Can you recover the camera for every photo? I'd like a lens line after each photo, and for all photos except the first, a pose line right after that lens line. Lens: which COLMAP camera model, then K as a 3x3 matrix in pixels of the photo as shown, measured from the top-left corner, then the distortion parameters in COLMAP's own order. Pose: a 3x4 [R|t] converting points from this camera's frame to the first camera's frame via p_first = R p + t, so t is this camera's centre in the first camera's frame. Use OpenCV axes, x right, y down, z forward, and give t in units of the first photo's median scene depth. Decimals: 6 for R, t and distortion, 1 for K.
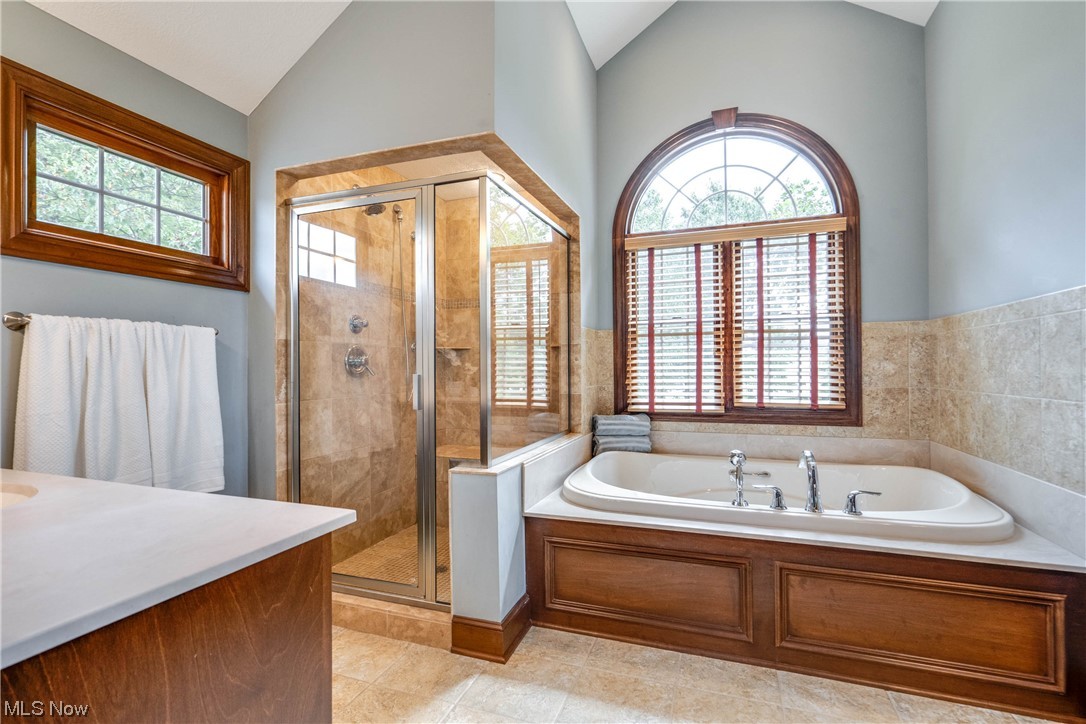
lens RADIAL K [[492.4, 0, 551.6], [0, 492.4, 360.0], [0, 0, 1]] dist [-0.012799, -0.000181]
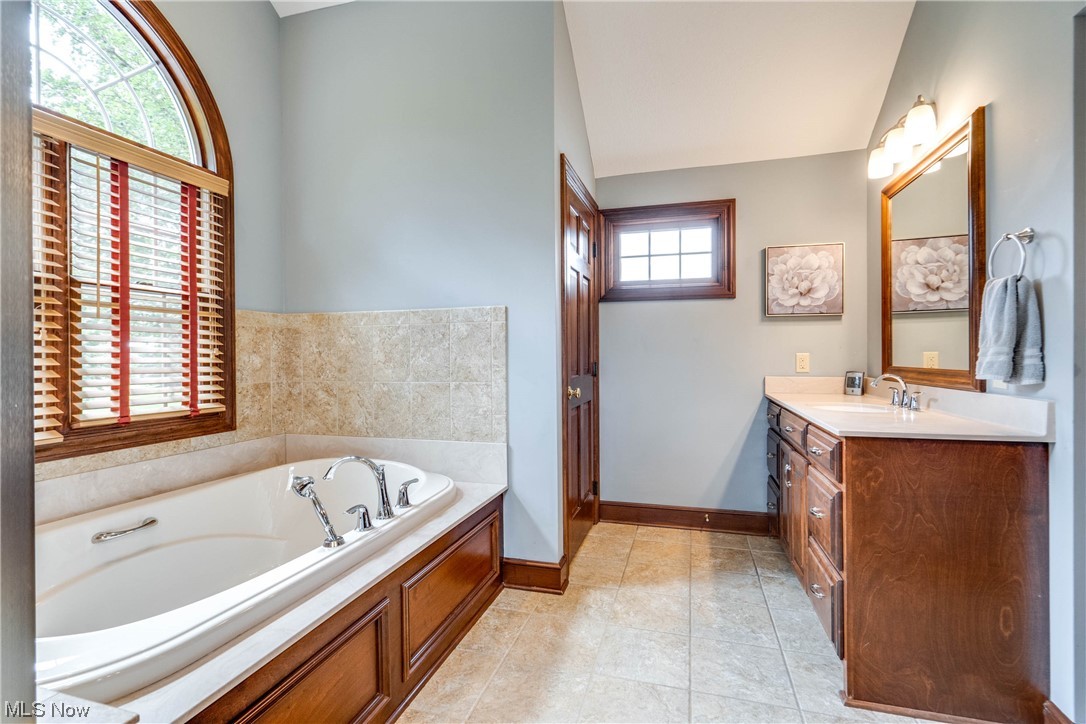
lens RADIAL K [[492.4, 0, 553.0], [0, 492.4, 362.4], [0, 0, 1]] dist [-0.012799, -0.000181]
pose [[-0.069224, -0.004233, 0.997592, -0.261256], [-0.009146, 0.999952, 0.003608, 0.008988], [-0.997559, -0.008874, -0.069259, 0.501736]]
